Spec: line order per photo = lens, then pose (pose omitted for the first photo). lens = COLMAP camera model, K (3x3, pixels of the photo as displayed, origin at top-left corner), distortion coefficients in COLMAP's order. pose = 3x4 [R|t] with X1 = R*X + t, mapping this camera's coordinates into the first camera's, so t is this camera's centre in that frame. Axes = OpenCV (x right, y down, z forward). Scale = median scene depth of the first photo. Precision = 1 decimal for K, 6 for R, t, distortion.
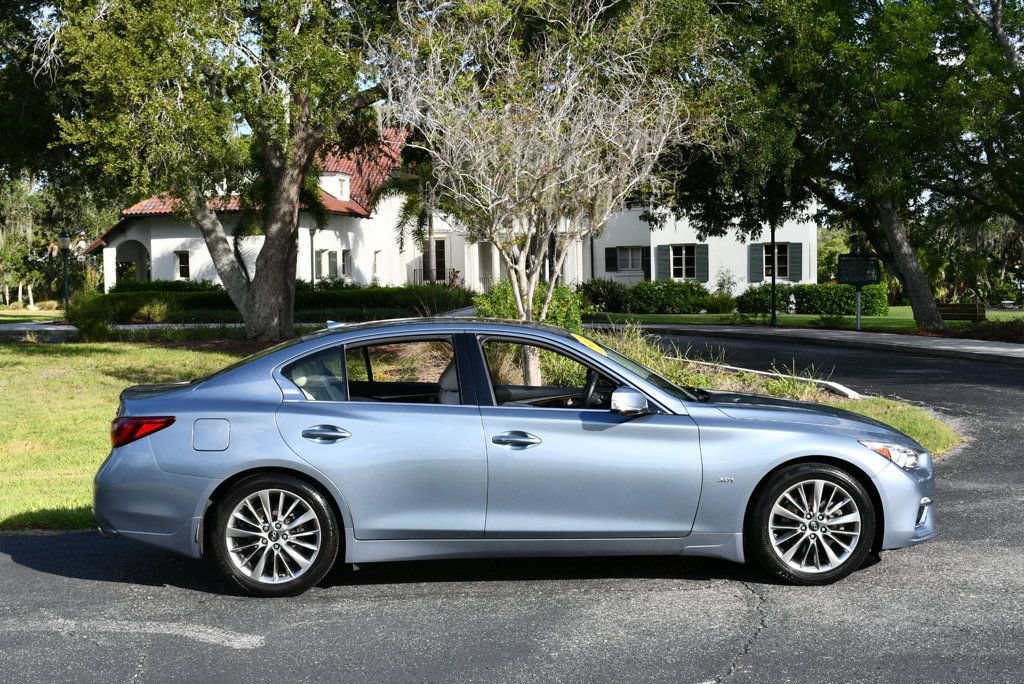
lens RADIAL K [[1286.9, 0, 514.0], [0, 1286.9, 340.3], [0, 0, 1]] dist [-0.056079, -0.031418]
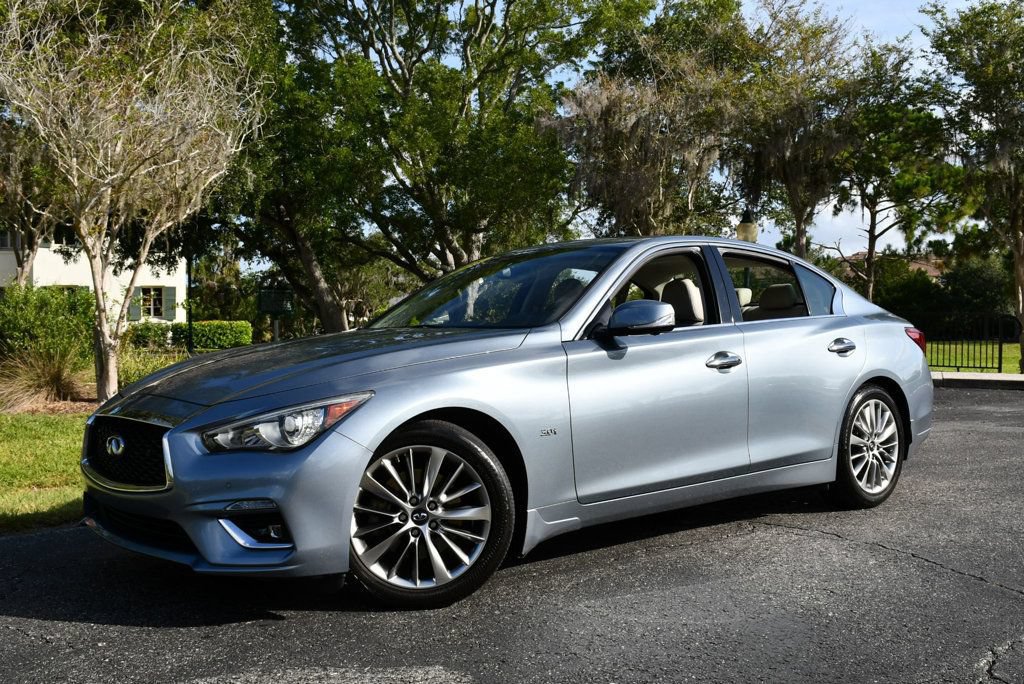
lens RADIAL K [[1052.4, 0, 514.8], [0, 1052.4, 342.6], [0, 0, 1]] dist [-0.083616, 0.004380]
pose [[0.822935, -0.001747, 0.568133, -0.122832], [0.024555, 0.999170, -0.032495, 0.025295], [-0.567605, 0.040692, 0.822295, 0.153333]]
